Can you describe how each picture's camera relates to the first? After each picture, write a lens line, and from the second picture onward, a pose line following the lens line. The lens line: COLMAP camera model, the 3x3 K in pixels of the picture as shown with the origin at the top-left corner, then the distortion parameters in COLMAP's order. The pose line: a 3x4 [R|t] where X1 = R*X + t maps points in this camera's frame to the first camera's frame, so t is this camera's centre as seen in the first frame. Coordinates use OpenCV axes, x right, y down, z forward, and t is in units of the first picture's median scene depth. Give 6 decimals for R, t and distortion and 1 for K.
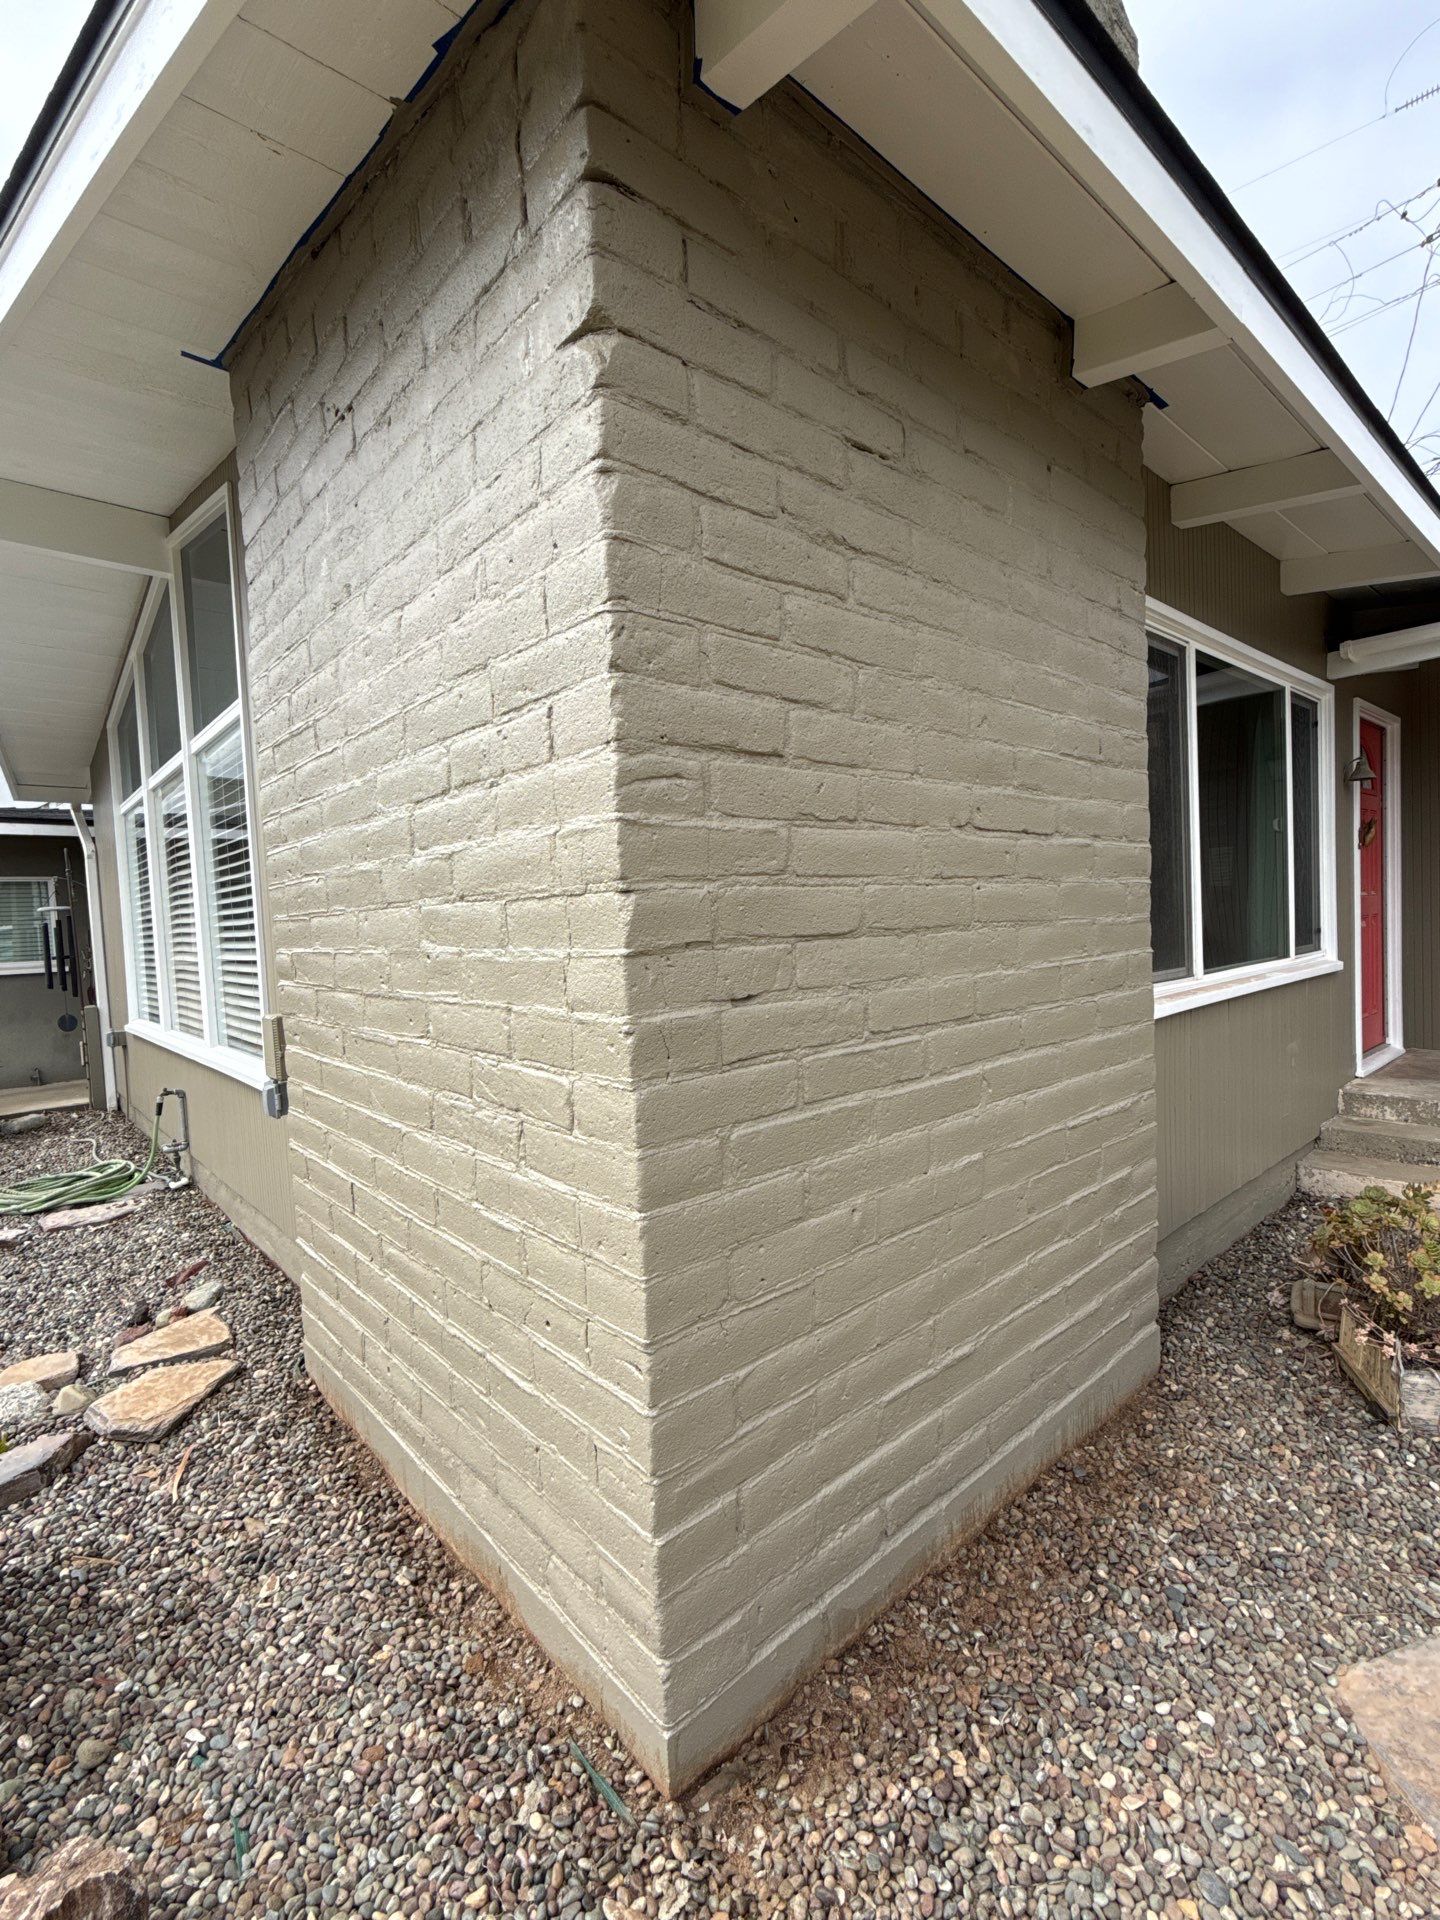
lens RADIAL K [[872.6, 0, 727.3], [0, 872.6, 966.1], [0, 0, 1]] dist [0.002818, -0.001458]
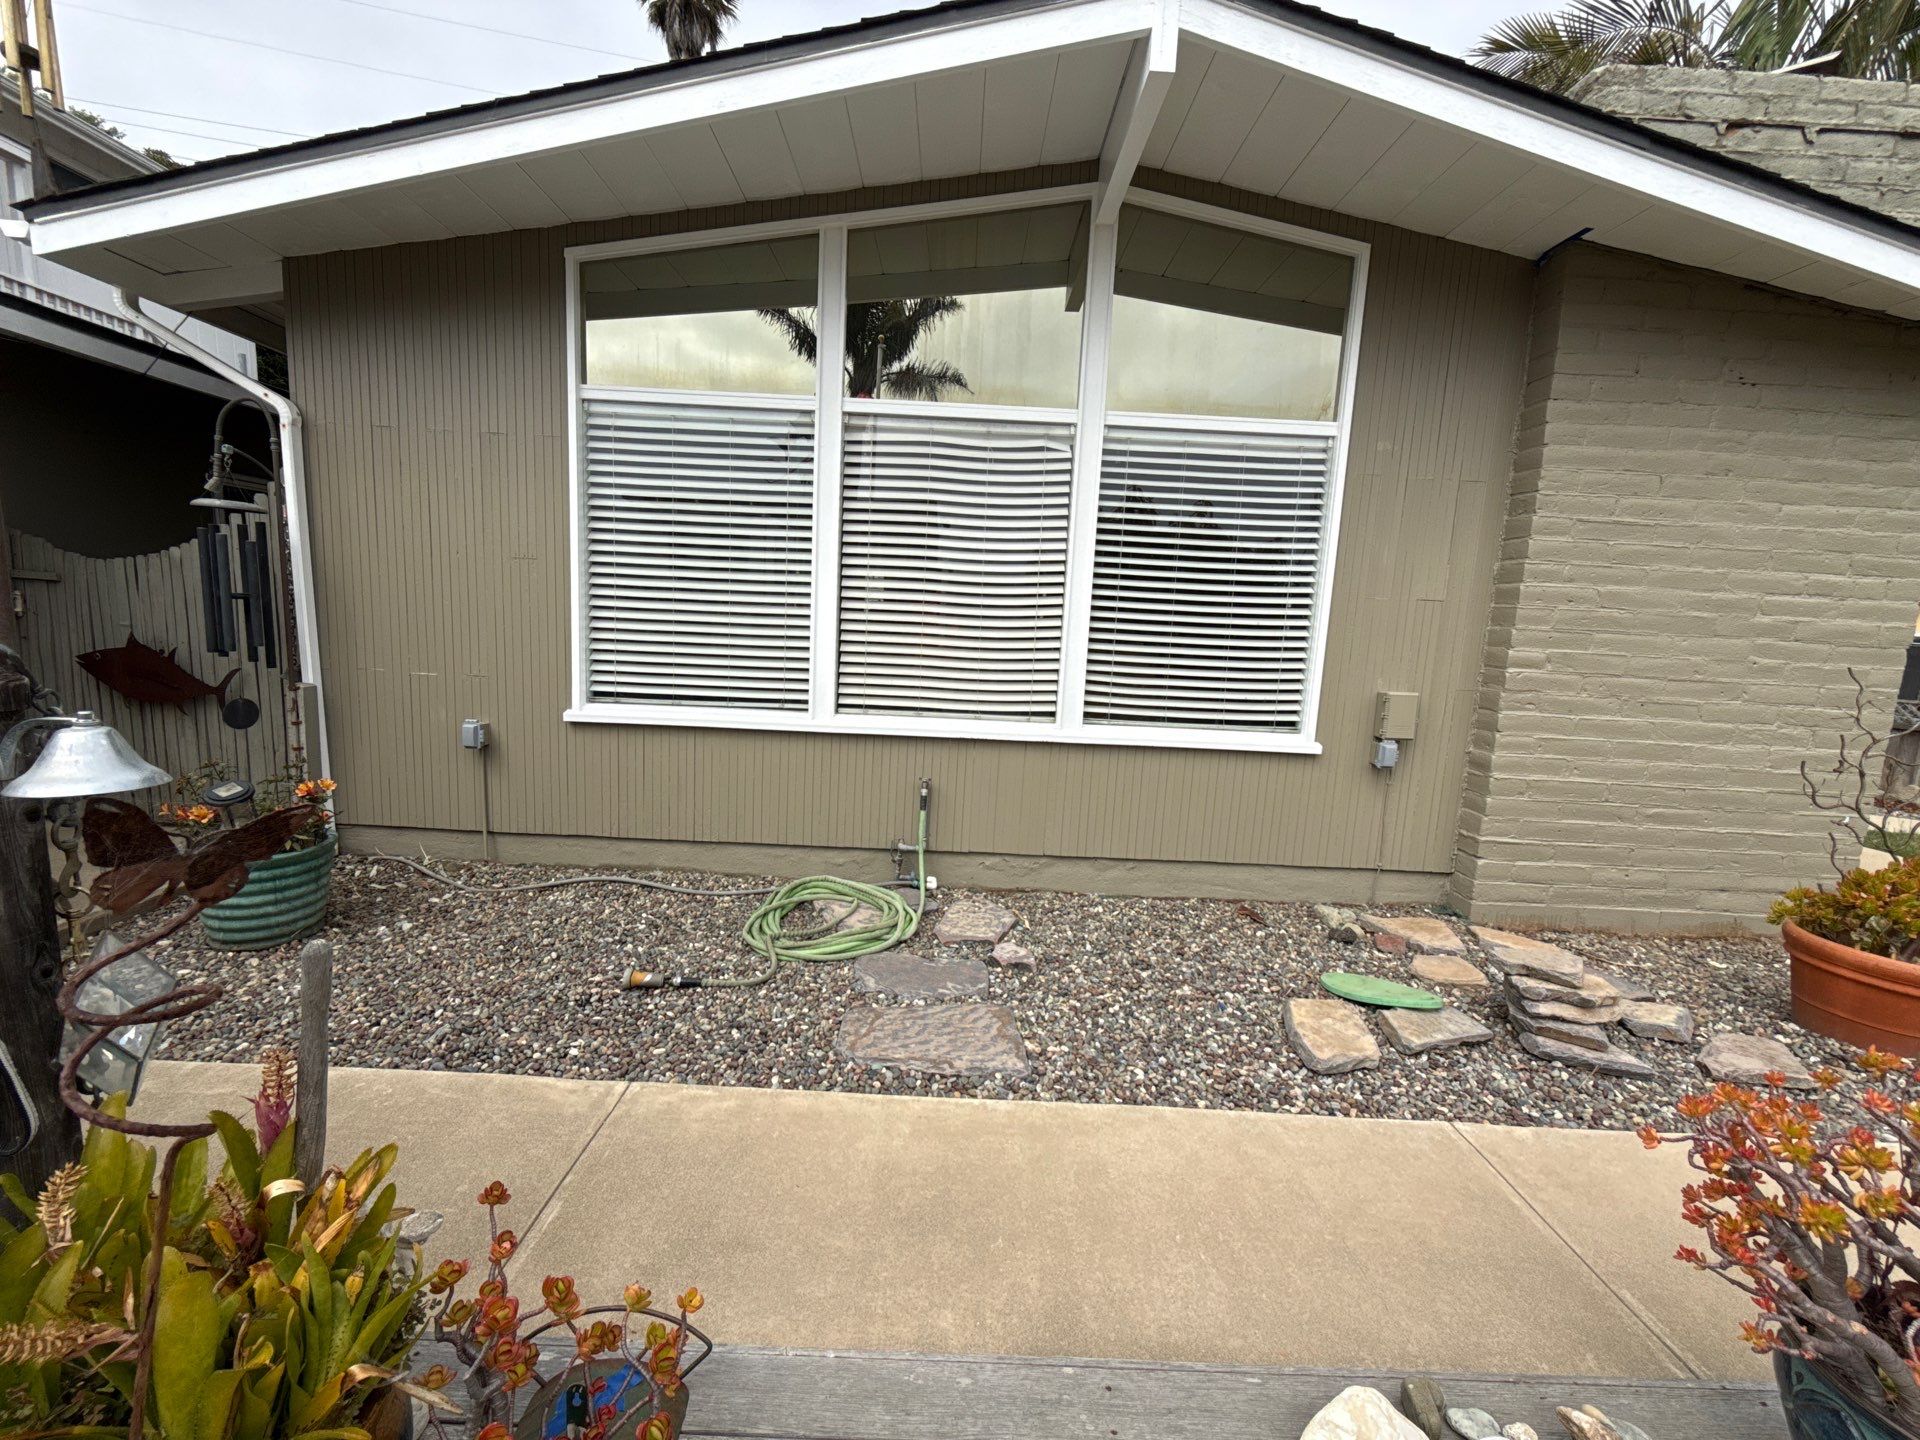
lens RADIAL K [[770.1, 0, 959.0], [0, 770.1, 730.6], [0, 0, 1]] dist [0.000757, -0.000151]
pose [[0.657373, -0.032132, 0.752880, -3.053889], [-0.036264, 0.996584, 0.074196, 0.084200], [-0.752692, -0.076077, 0.653962, 1.191524]]
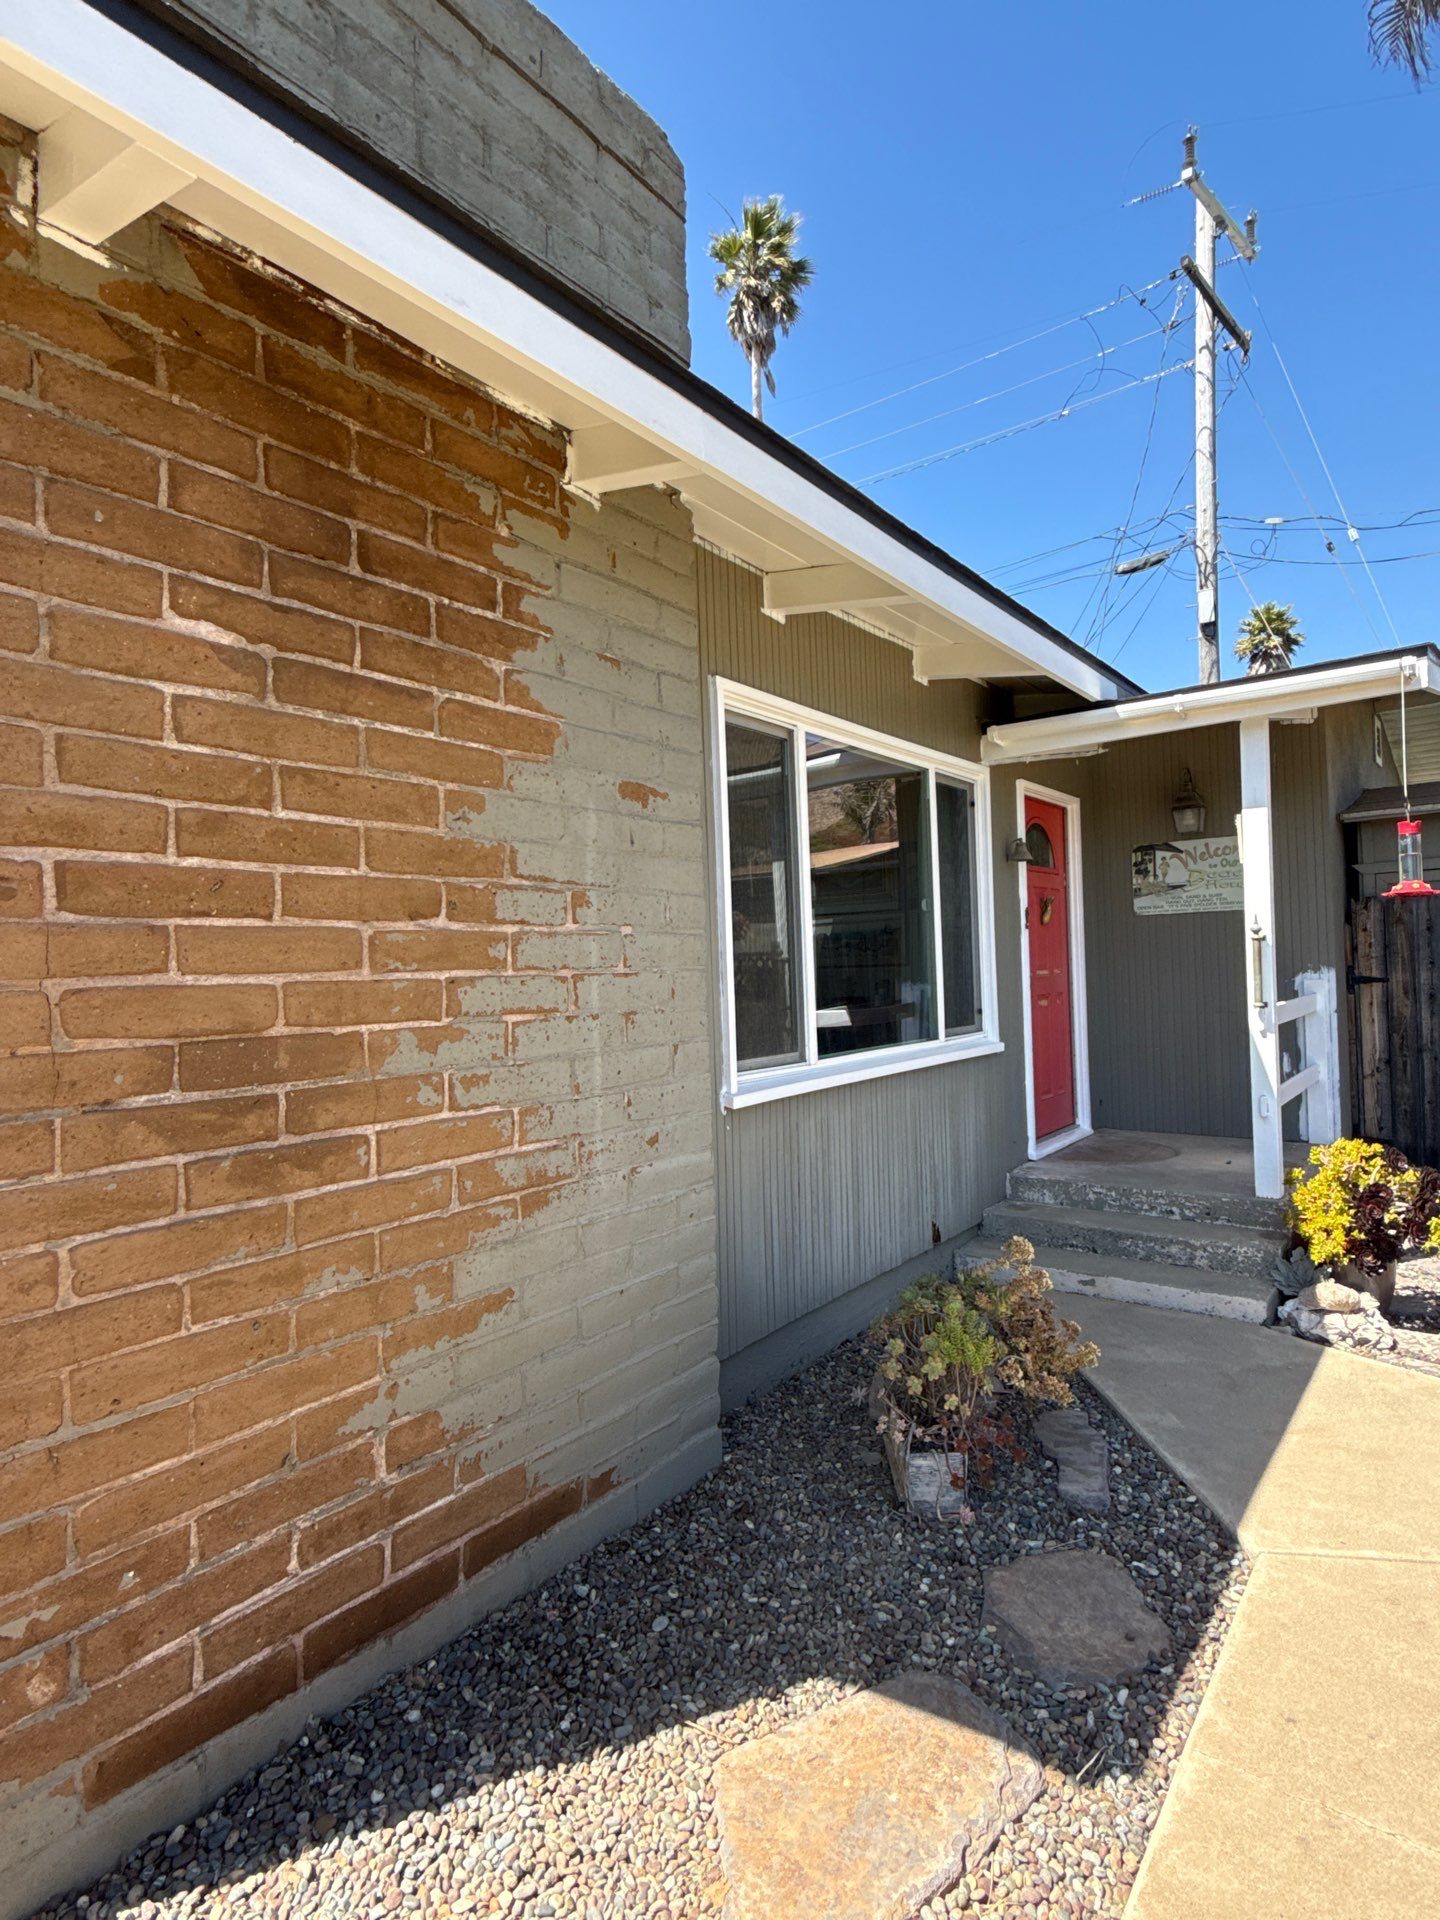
lens RADIAL K [[1040.8, 0, 722.9], [0, 1040.8, 969.2], [0, 0, 1]] dist [-0.000170, 0.000124]
pose [[0.979570, 0.014137, 0.200606, 0.357747], [-0.001604, 0.998043, -0.062504, -0.033173], [-0.201097, 0.060905, 0.977676, -0.214890]]
